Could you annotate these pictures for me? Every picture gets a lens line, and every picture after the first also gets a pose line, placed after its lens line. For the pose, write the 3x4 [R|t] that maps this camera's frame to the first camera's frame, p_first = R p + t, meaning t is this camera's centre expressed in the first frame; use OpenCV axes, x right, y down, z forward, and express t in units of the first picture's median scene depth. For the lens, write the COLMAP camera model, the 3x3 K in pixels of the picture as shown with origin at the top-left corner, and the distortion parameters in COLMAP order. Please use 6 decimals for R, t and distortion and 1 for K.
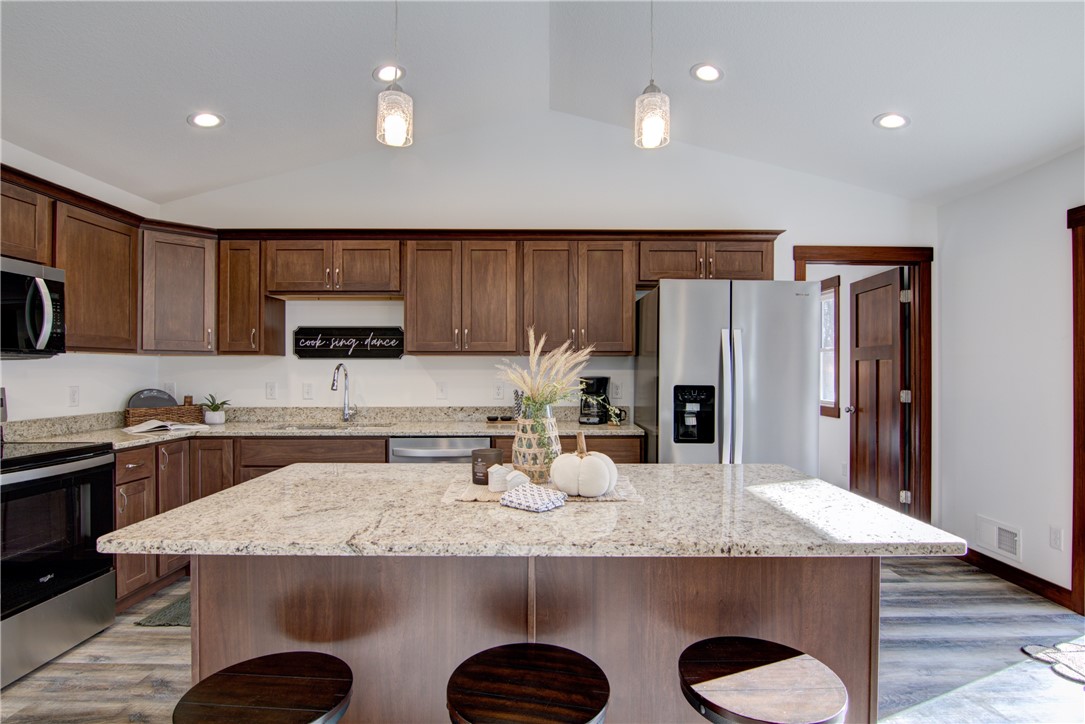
lens RADIAL K [[553.5, 0, 554.3], [0, 553.5, 368.2], [0, 0, 1]] dist [-0.004239, -0.012163]
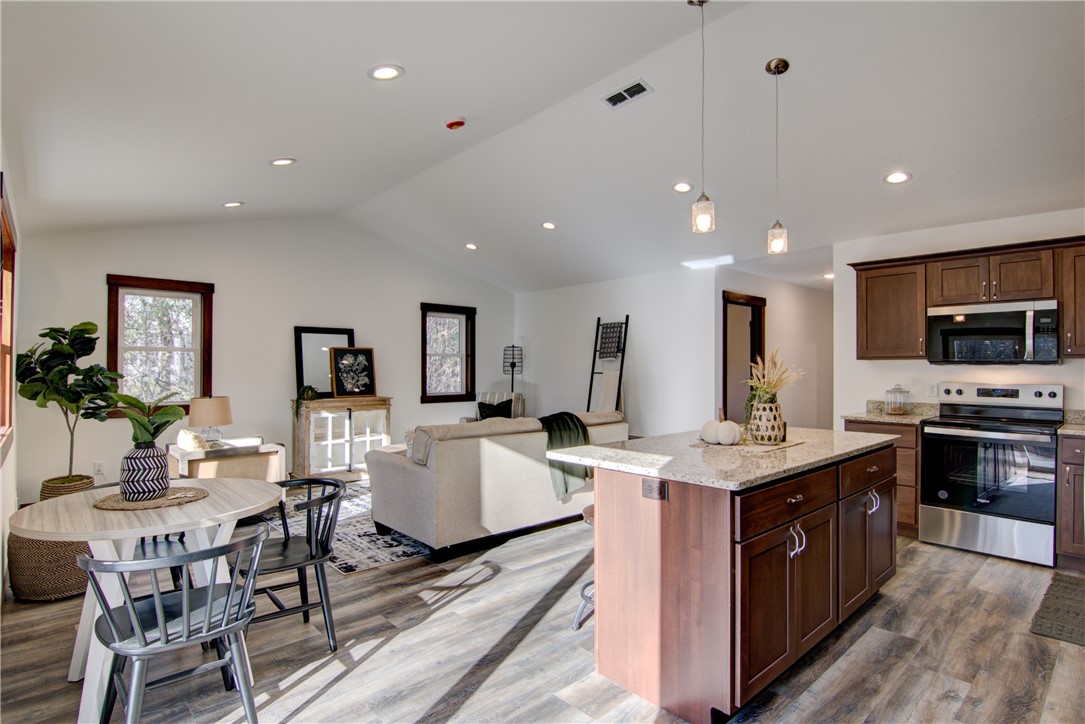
lens RADIAL K [[553.5, 0, 548.0], [0, 553.5, 365.4], [0, 0, 1]] dist [-0.004239, -0.012163]
pose [[-0.740387, -0.005948, -0.672154, 0.740448], [-0.001864, 0.999975, -0.006795, -0.002179], [0.672178, -0.003778, -0.740380, 0.882269]]
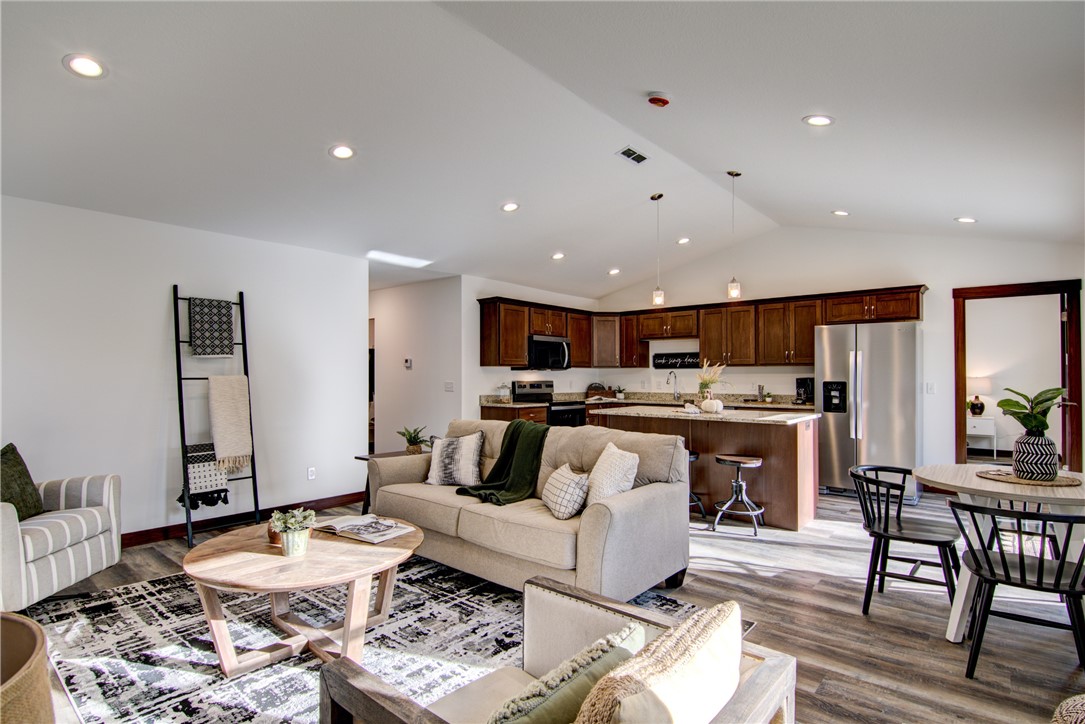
lens RADIAL K [[553.5, 0, 548.3], [0, 553.5, 366.6], [0, 0, 1]] dist [-0.004239, -0.012163]
pose [[0.759268, -0.013217, -0.650644, 0.637046], [0.003050, 0.999855, -0.016751, 0.008131], [0.650771, 0.010734, 0.759198, -0.908791]]
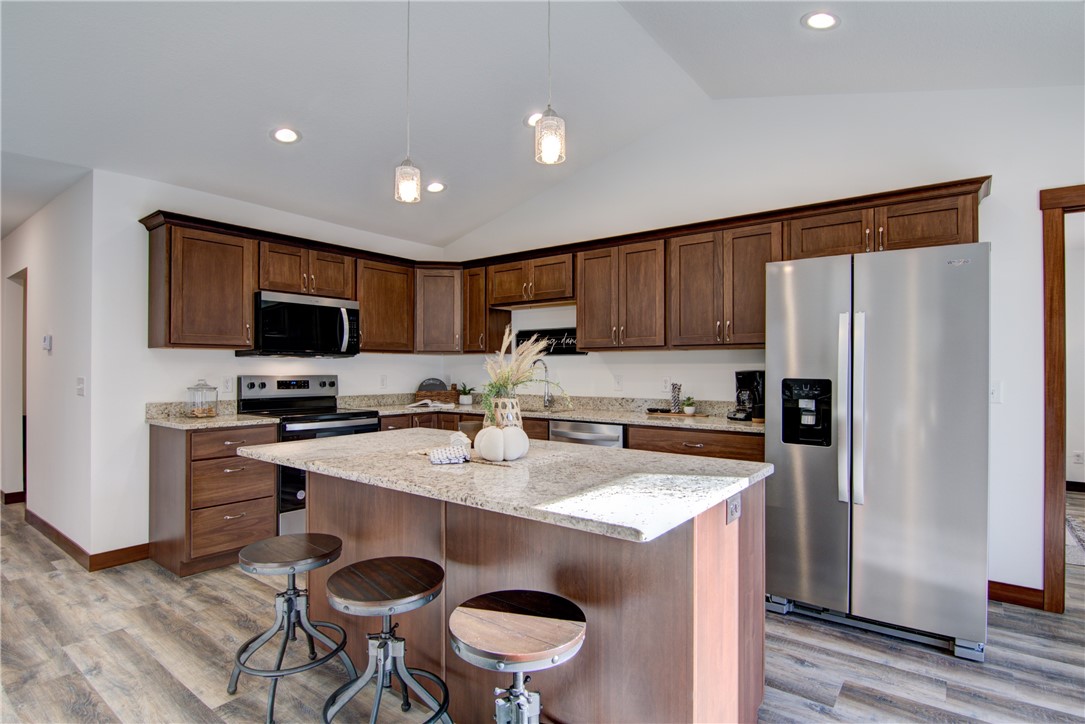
lens RADIAL K [[553.5, 0, 550.6], [0, 553.5, 366.3], [0, 0, 1]] dist [-0.004239, -0.012163]
pose [[0.793054, -0.003127, -0.609143, 0.405552], [0.001477, 0.999994, -0.003211, 0.012026], [0.609149, 0.001647, 0.793054, 0.045813]]
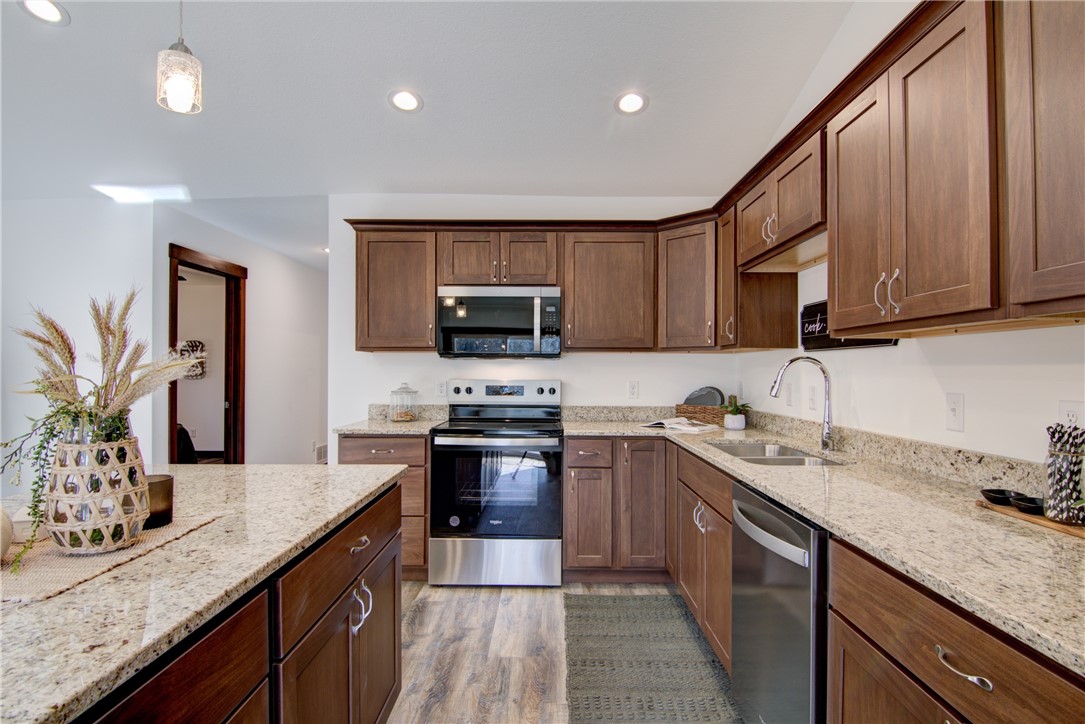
lens RADIAL K [[553.5, 0, 547.8], [0, 553.5, 366.4], [0, 0, 1]] dist [-0.004239, -0.012163]
pose [[-0.016591, -0.005525, -0.999847, 0.279293], [-0.000580, 0.999985, -0.005516, 0.007066], [0.999862, 0.000488, -0.016594, 0.757171]]
